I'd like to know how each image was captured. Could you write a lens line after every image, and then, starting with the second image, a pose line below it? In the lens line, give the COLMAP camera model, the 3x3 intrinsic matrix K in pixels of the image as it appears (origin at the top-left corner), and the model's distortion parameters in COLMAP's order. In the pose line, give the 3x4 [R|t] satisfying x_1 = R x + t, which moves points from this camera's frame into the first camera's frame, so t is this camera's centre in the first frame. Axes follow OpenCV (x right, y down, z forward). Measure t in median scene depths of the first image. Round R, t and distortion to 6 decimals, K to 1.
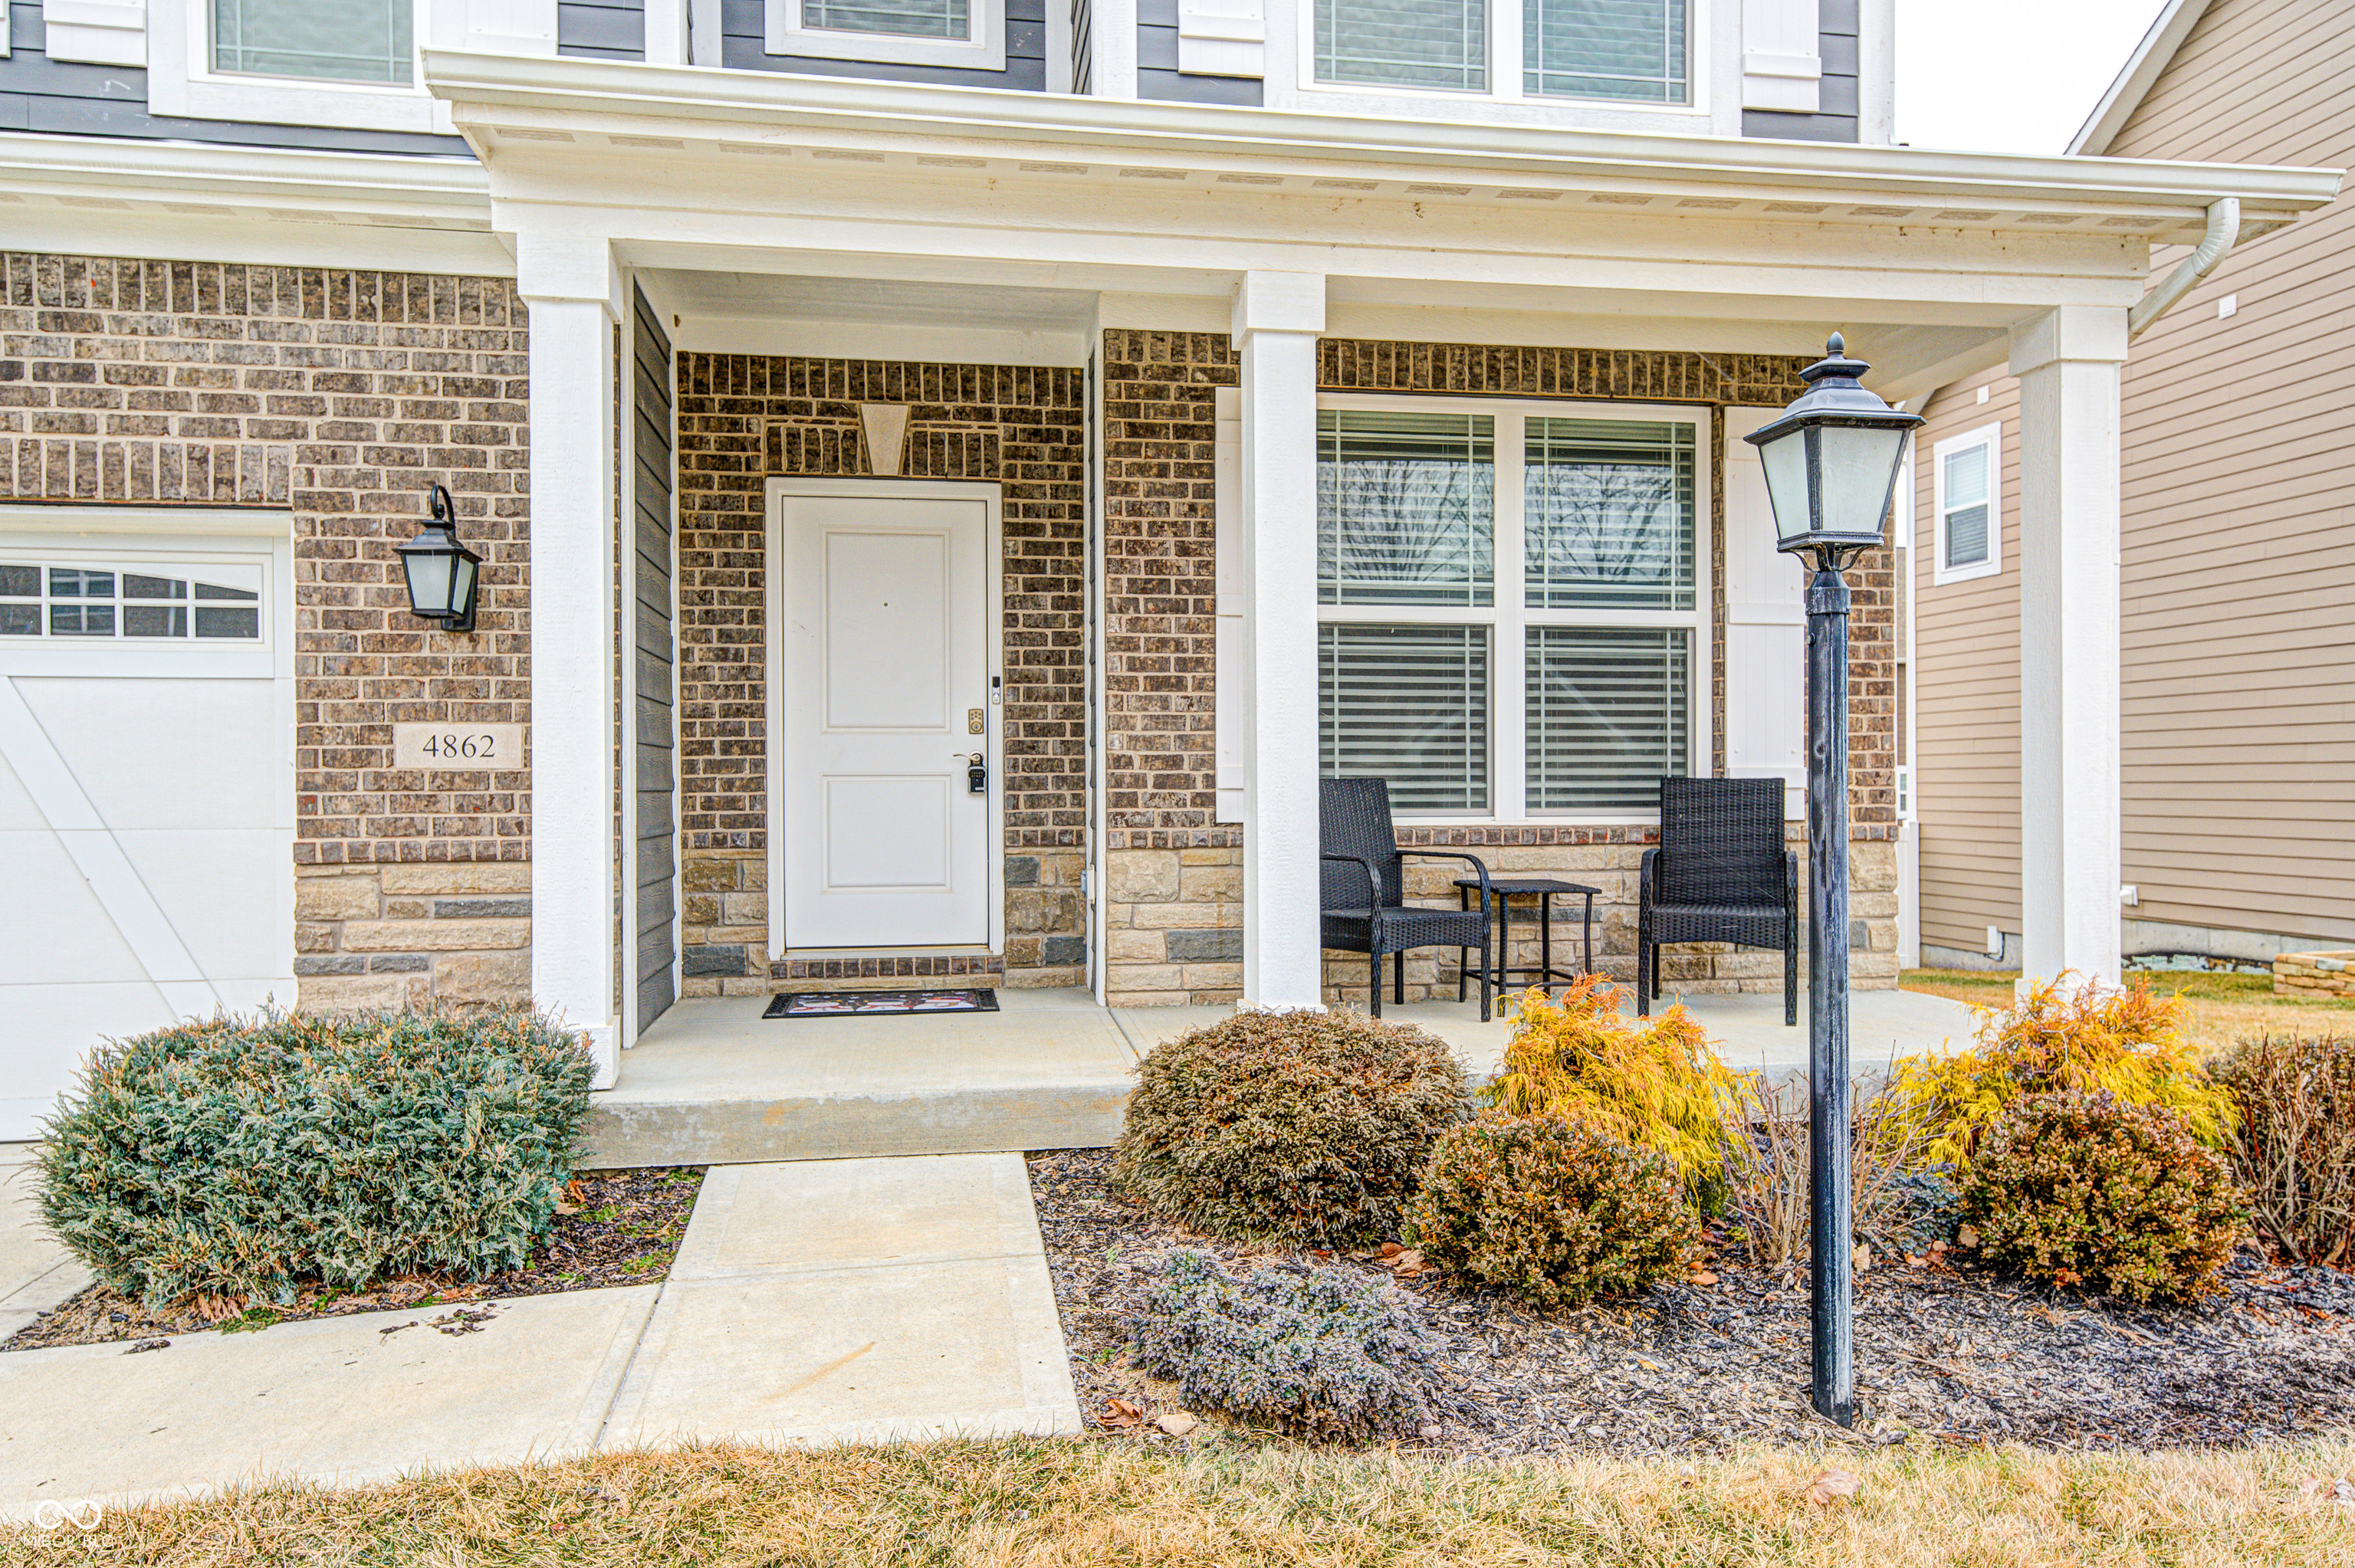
lens RADIAL K [[1564.9, 0, 1181.6], [0, 1564.9, 781.3], [0, 0, 1]] dist [0.023568, -0.001714]
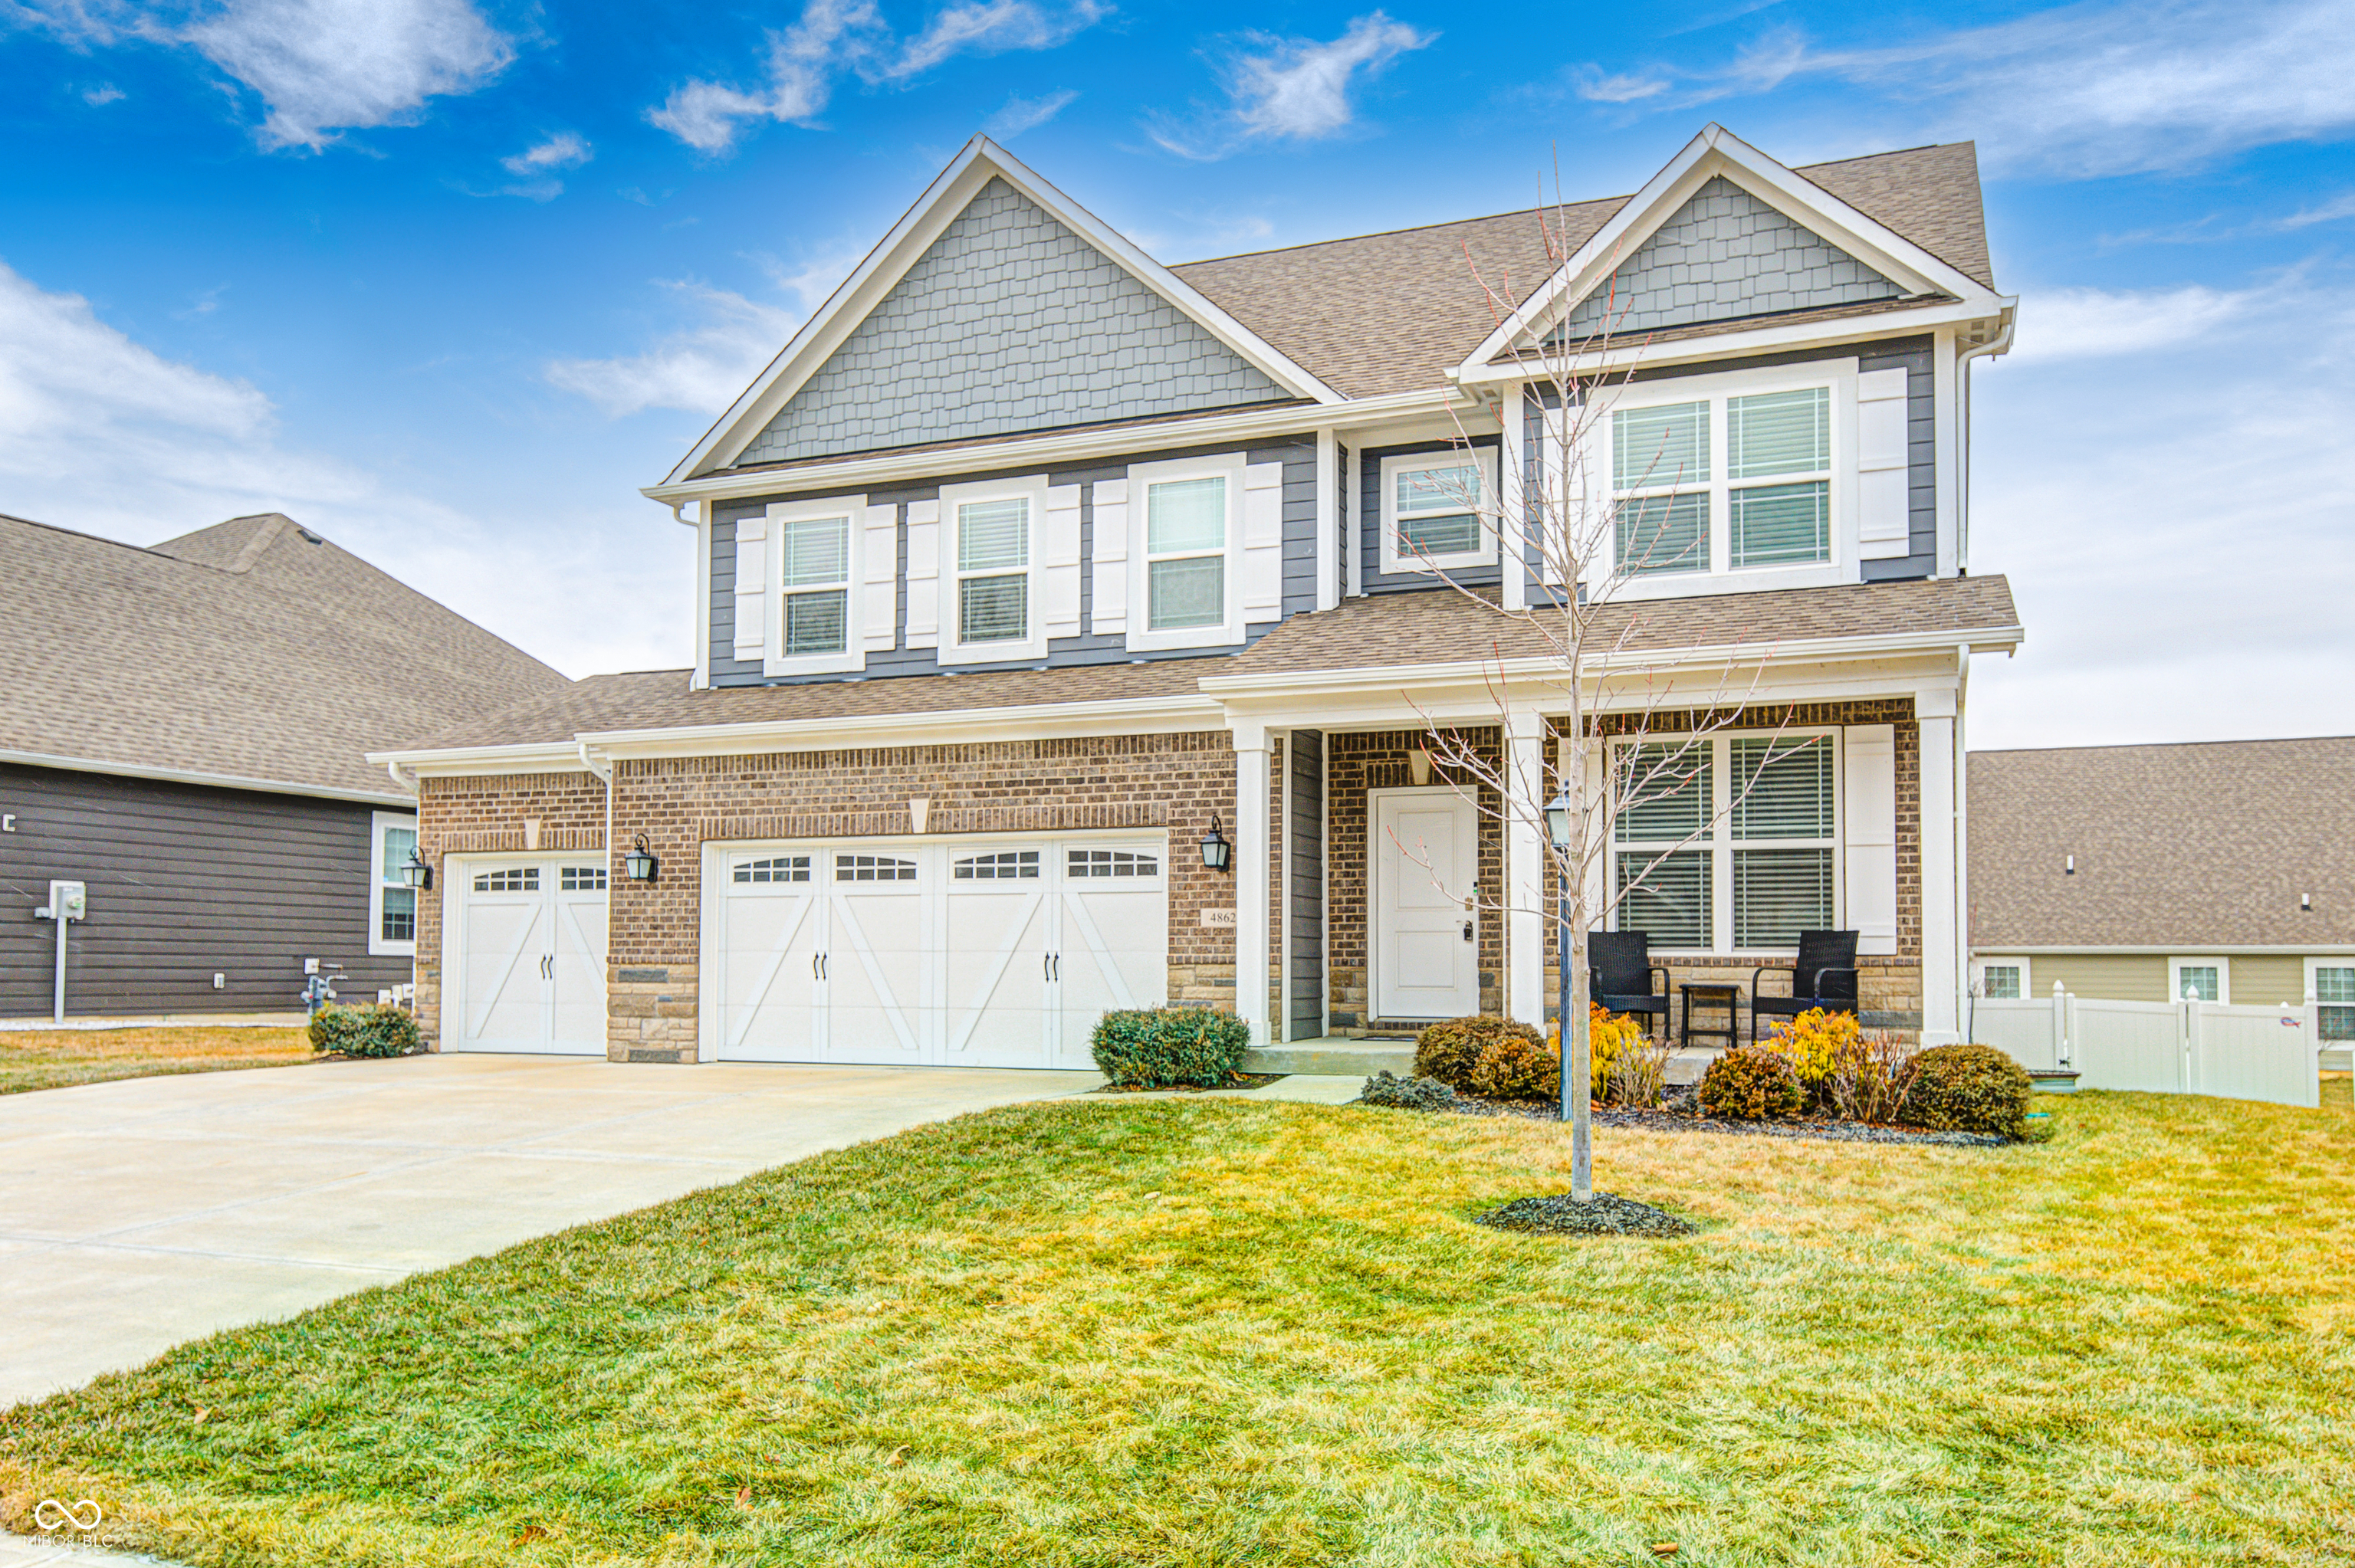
lens RADIAL K [[2066.0, 0, 1184.1], [0, 2066.0, 889.2], [0, 0, 1]] dist [0.020902, 0.002263]
pose [[0.846438, -0.016321, -0.532237, 1.013533], [-0.007086, 0.999096, -0.041907, 0.057873], [0.532440, 0.039243, 0.845557, -1.483852]]
